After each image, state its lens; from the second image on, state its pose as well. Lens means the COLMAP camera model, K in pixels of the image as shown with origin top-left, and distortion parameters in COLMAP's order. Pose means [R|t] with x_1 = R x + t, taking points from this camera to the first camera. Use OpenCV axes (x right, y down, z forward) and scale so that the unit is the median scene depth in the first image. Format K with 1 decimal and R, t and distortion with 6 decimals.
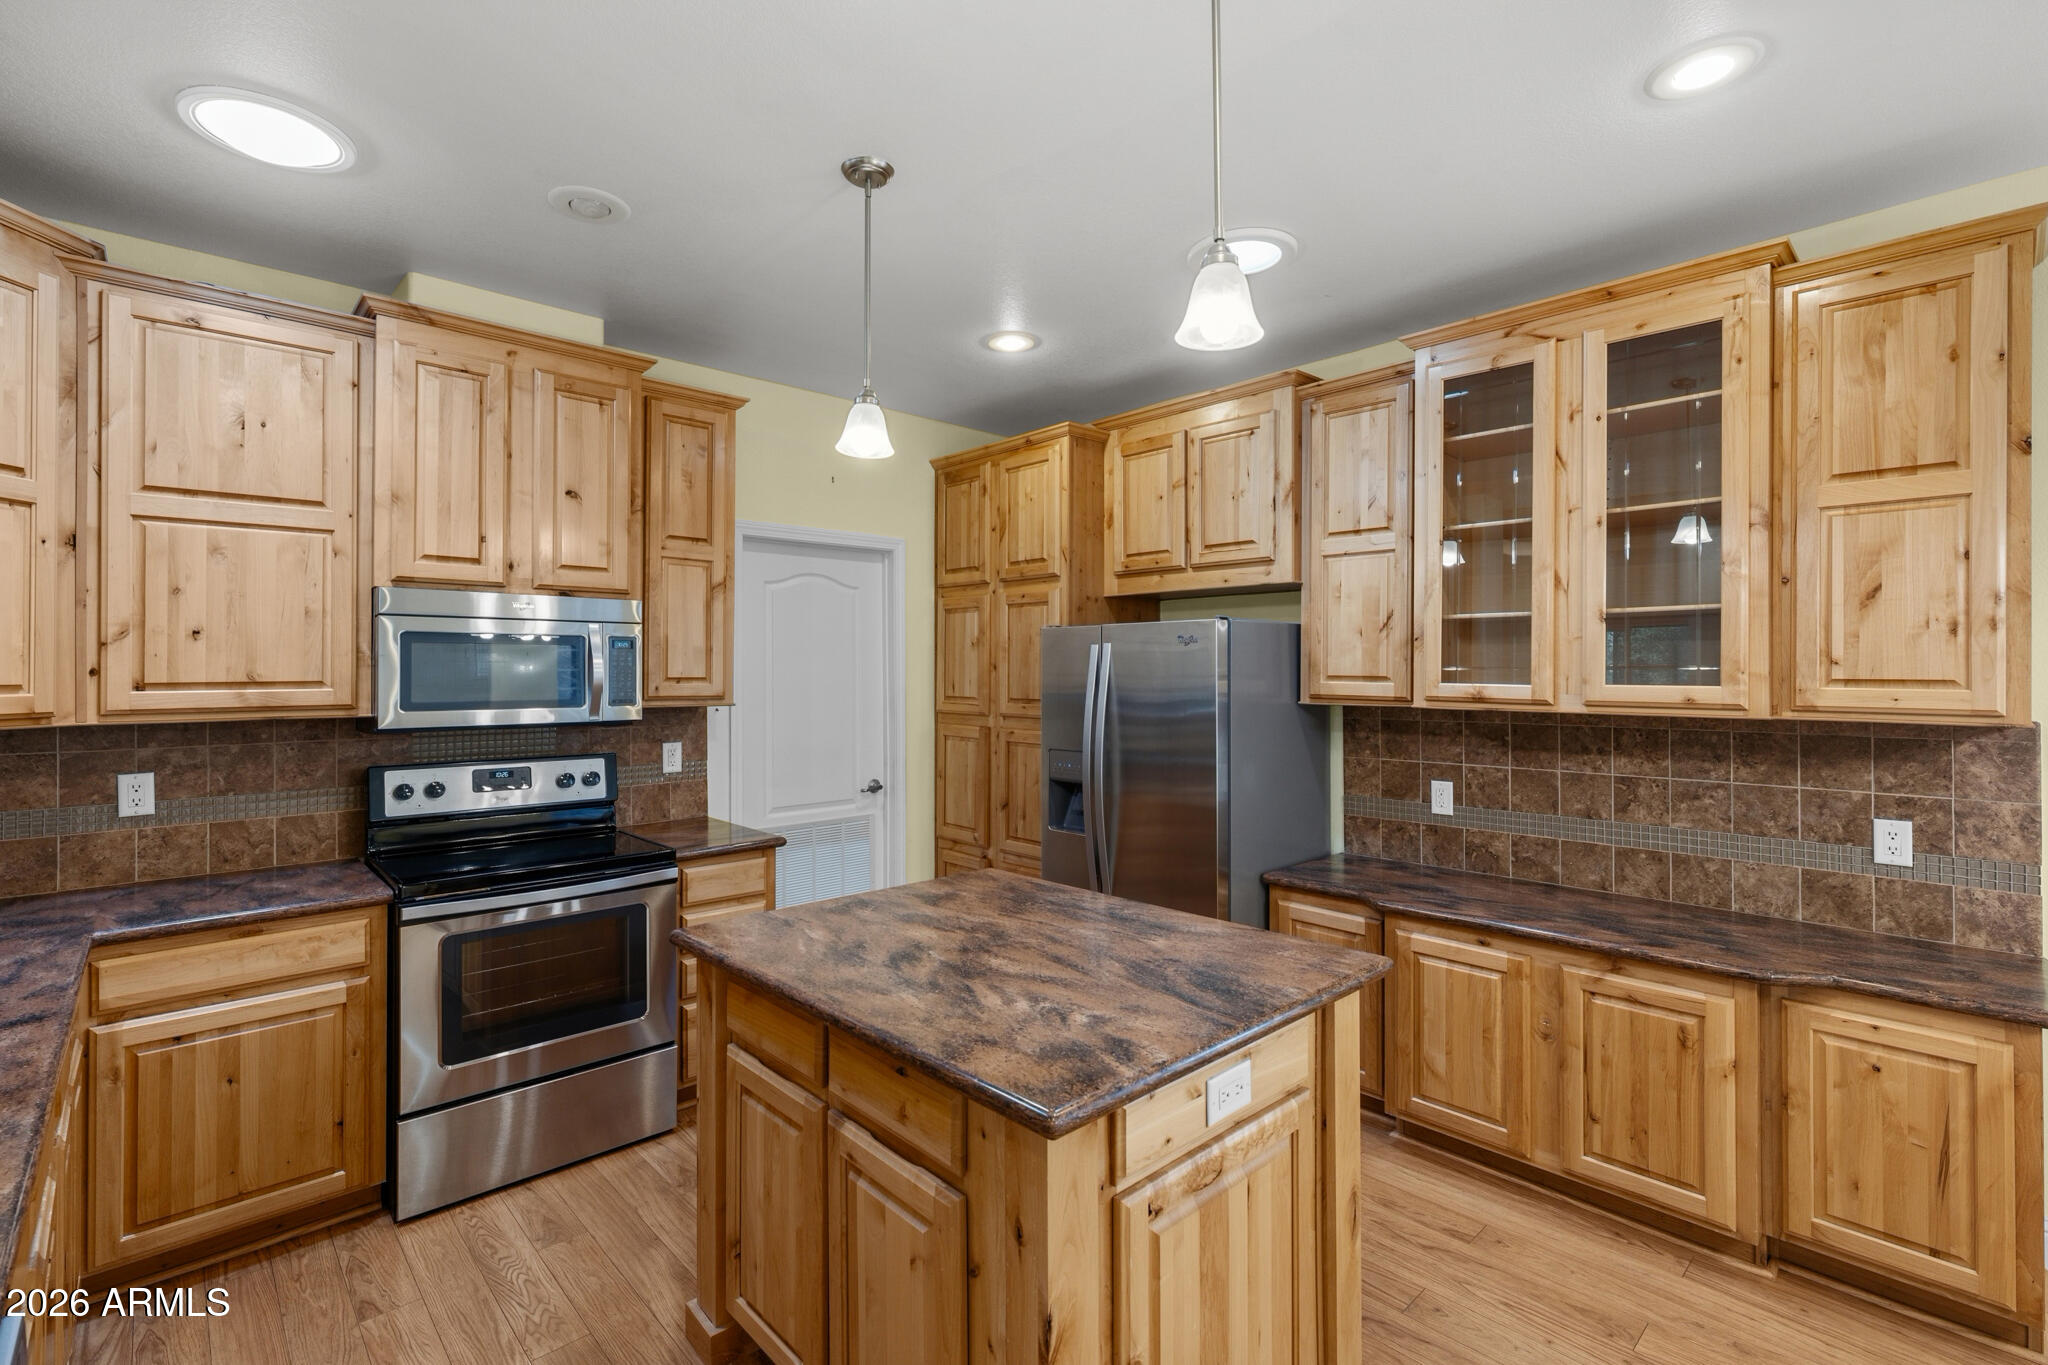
lens RADIAL K [[922.1, 0, 1019.5], [0, 922.1, 664.5], [0, 0, 1]] dist [-0.000317, 0.000270]
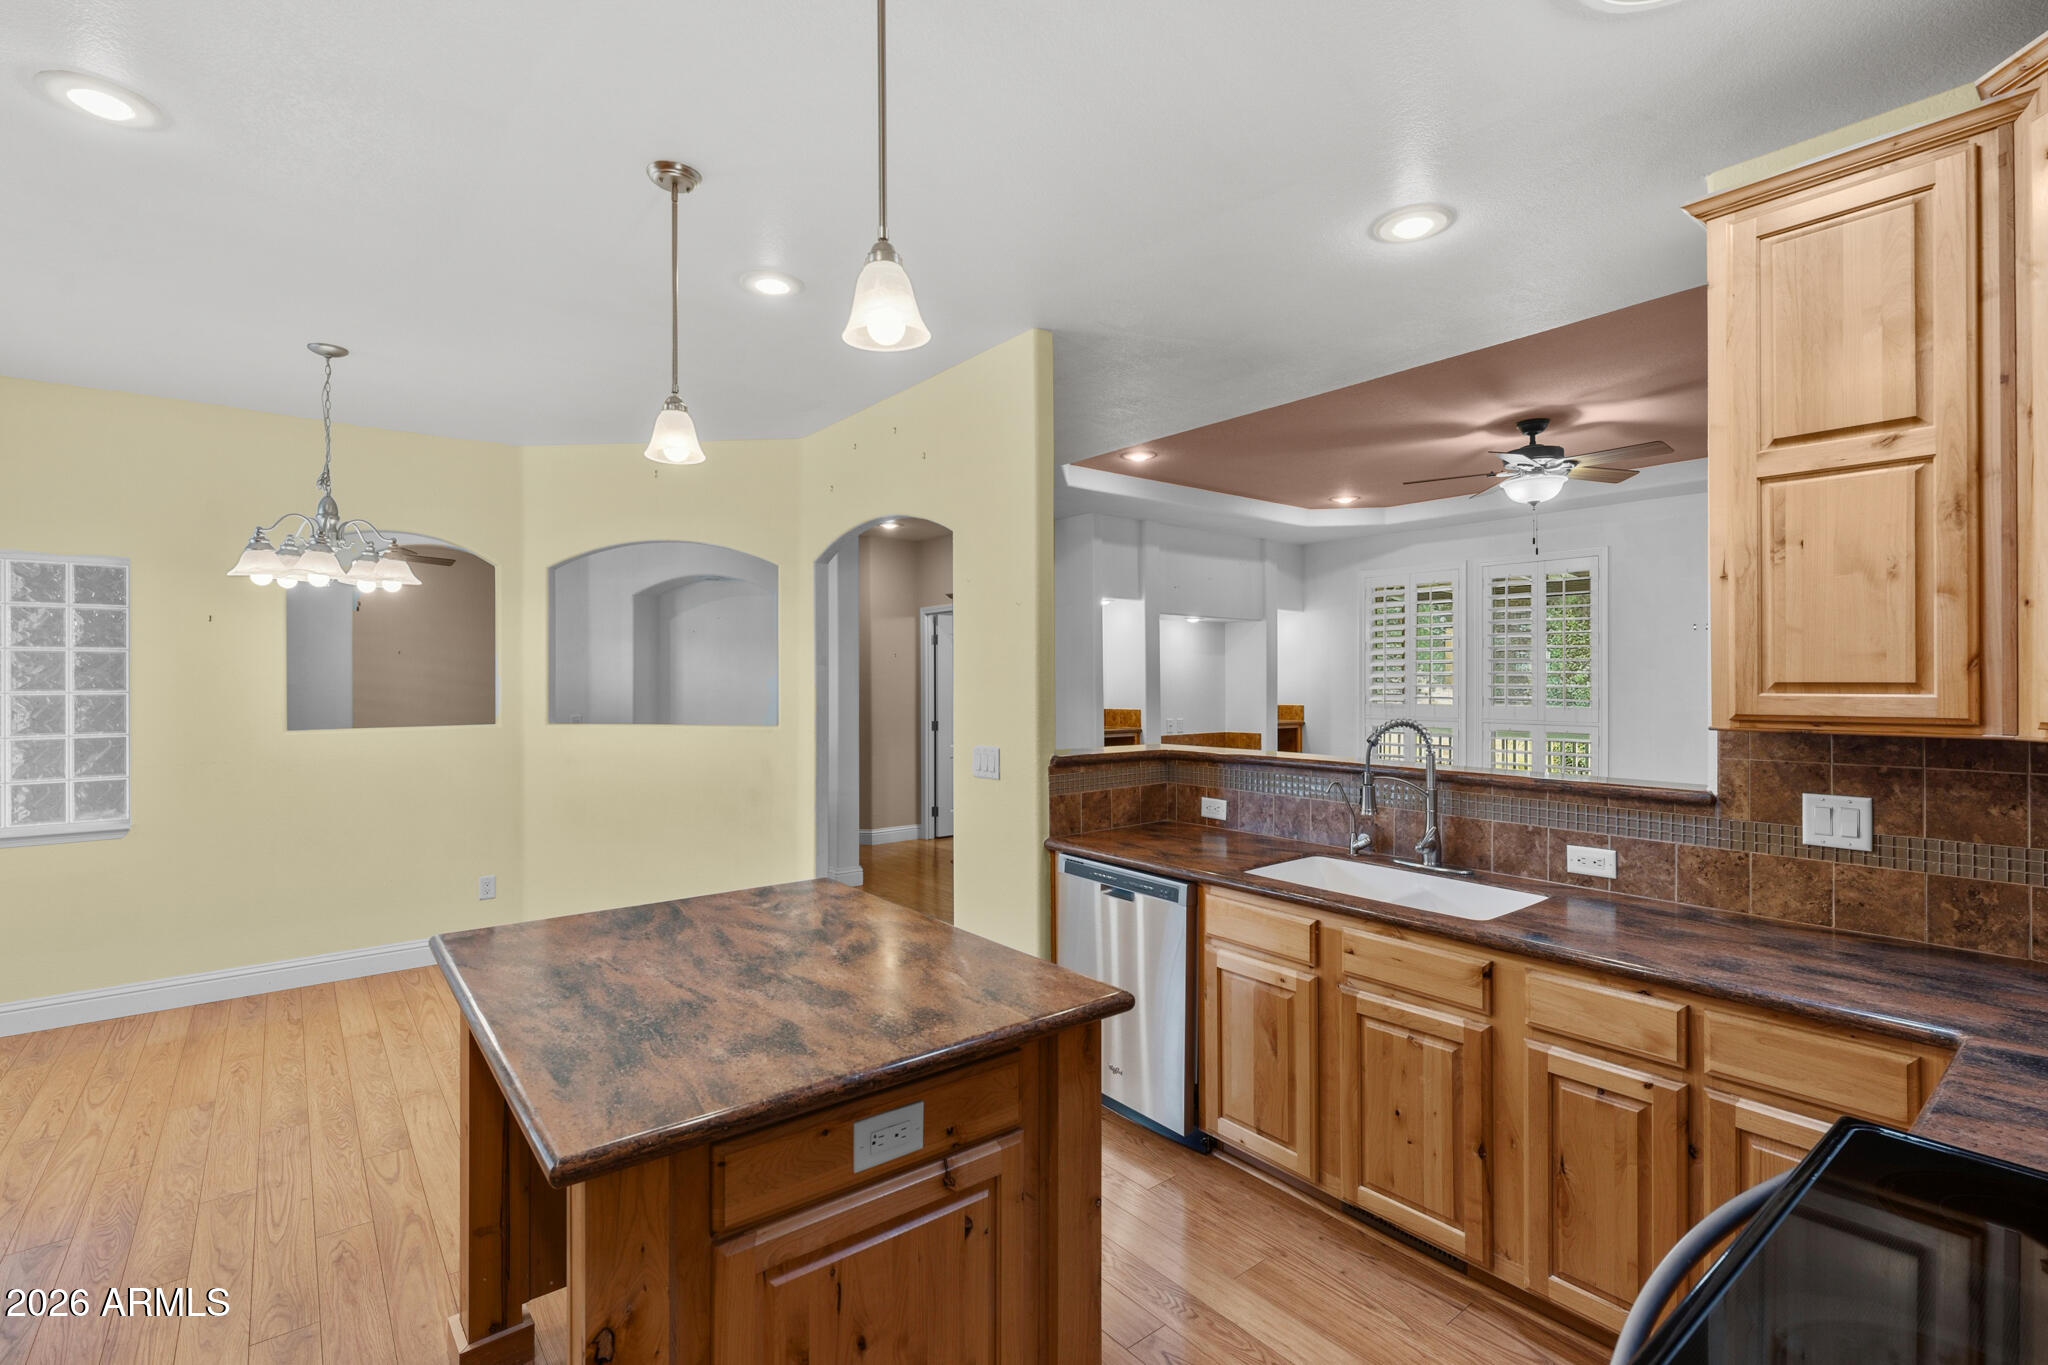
lens RADIAL K [[922.8, 0, 1020.7], [0, 922.8, 679.4], [0, 0, 1]] dist [0.000615, -0.000065]
pose [[-0.996843, 0.005854, 0.079177, -0.261024], [0.005264, 0.999957, -0.007659, 0.015302], [-0.079218, -0.007218, -0.996831, 1.370392]]
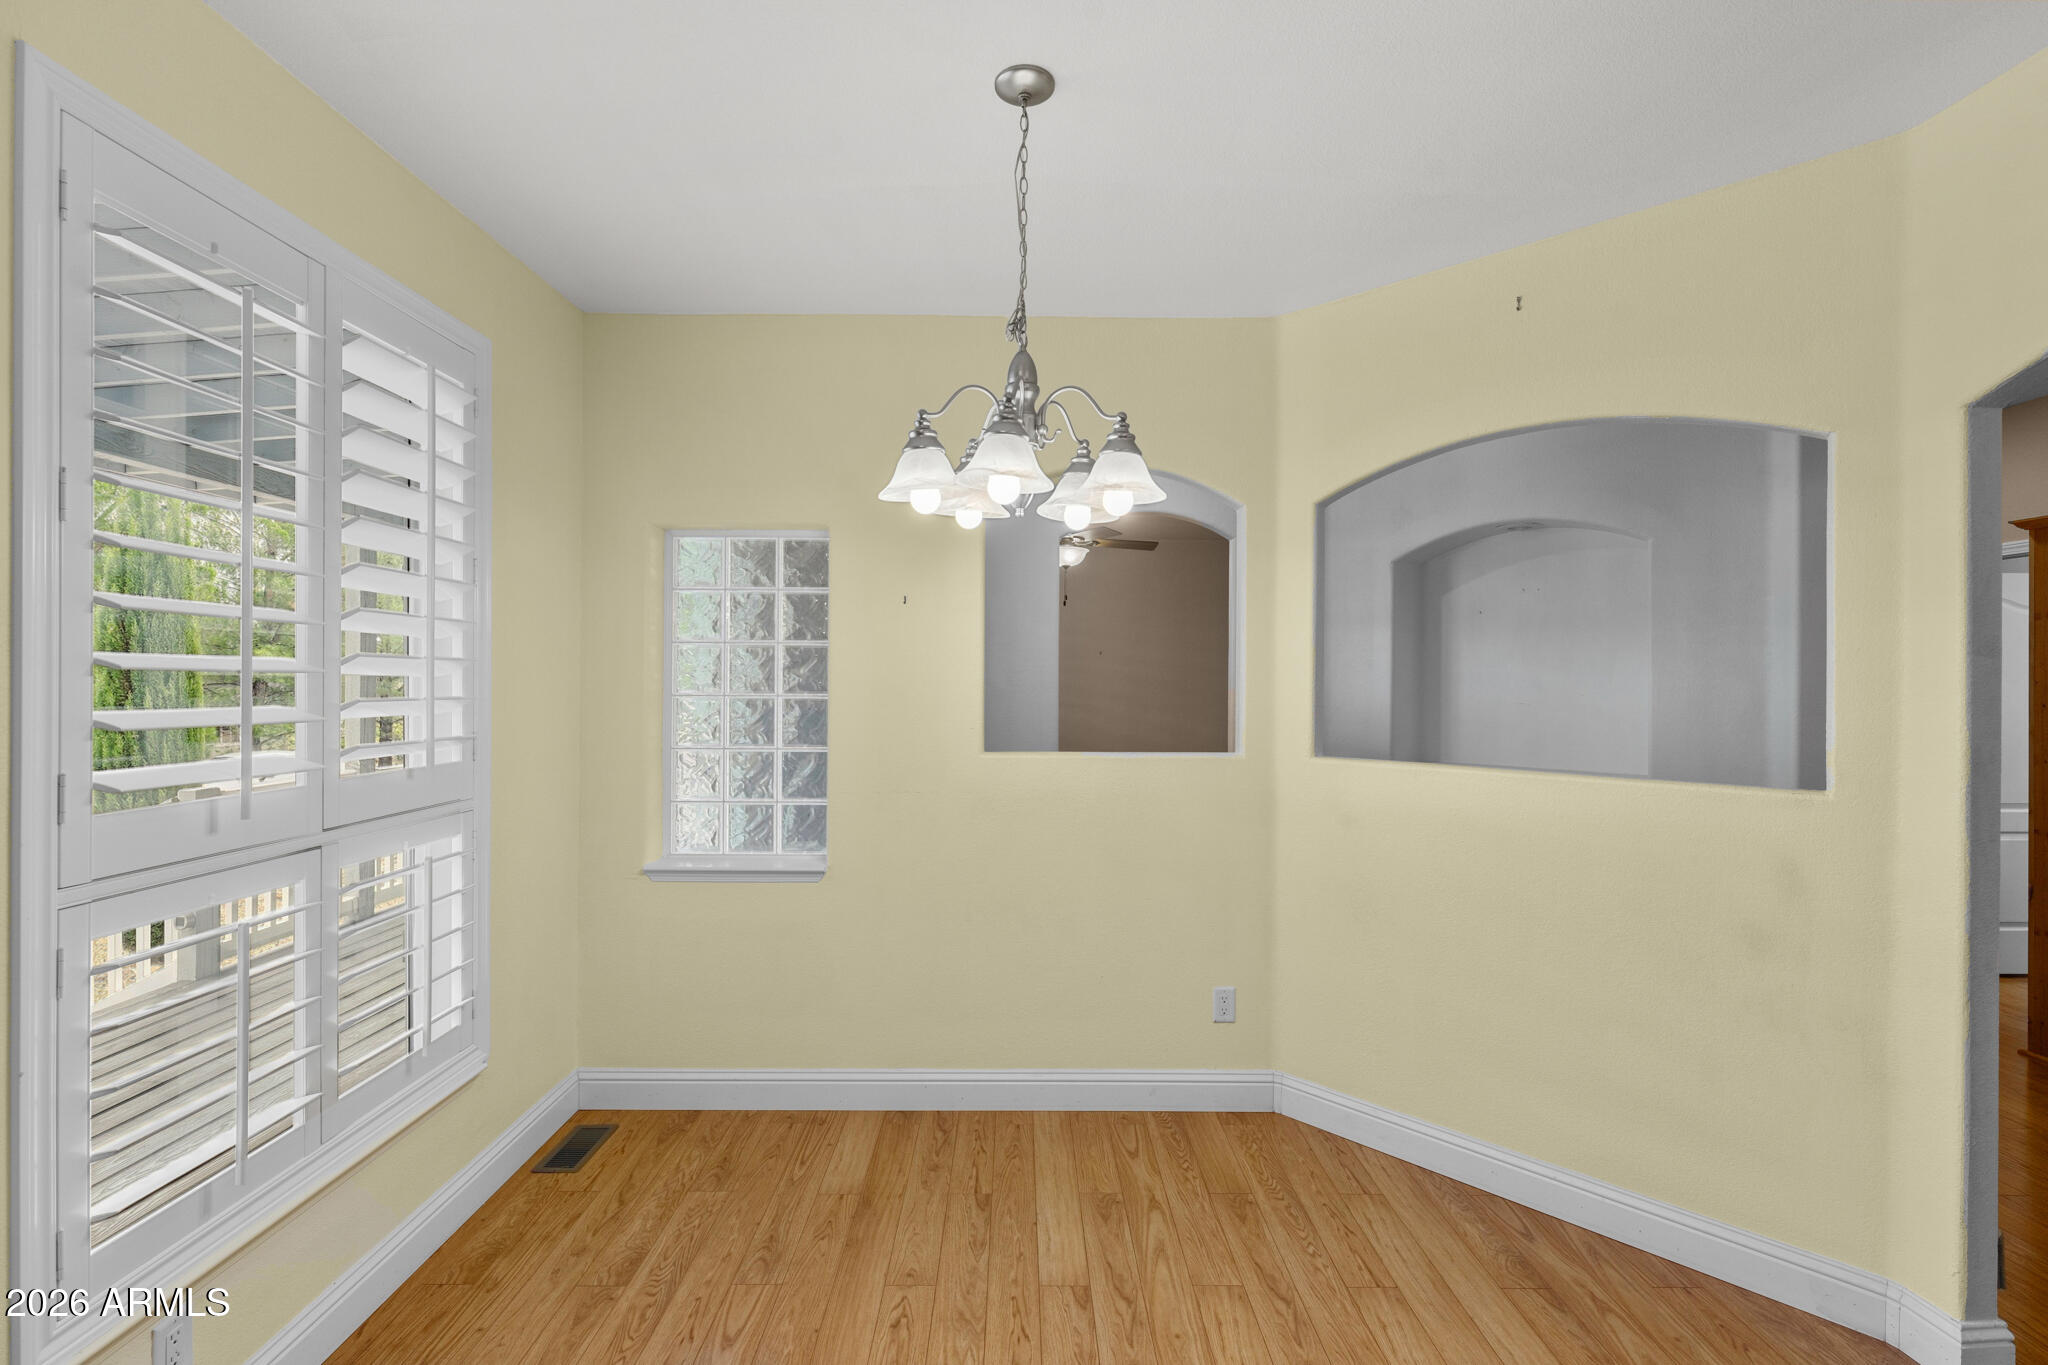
lens RADIAL K [[919.6, 0, 1023.6], [0, 919.6, 683.4], [0, 0, 1]] dist [-0.001852, 0.000396]
pose [[-0.733302, -0.000468, 0.679903, 0.320655], [-0.008400, 0.999930, -0.008371, 0.008081], [-0.679852, -0.011850, -0.733254, 0.680136]]
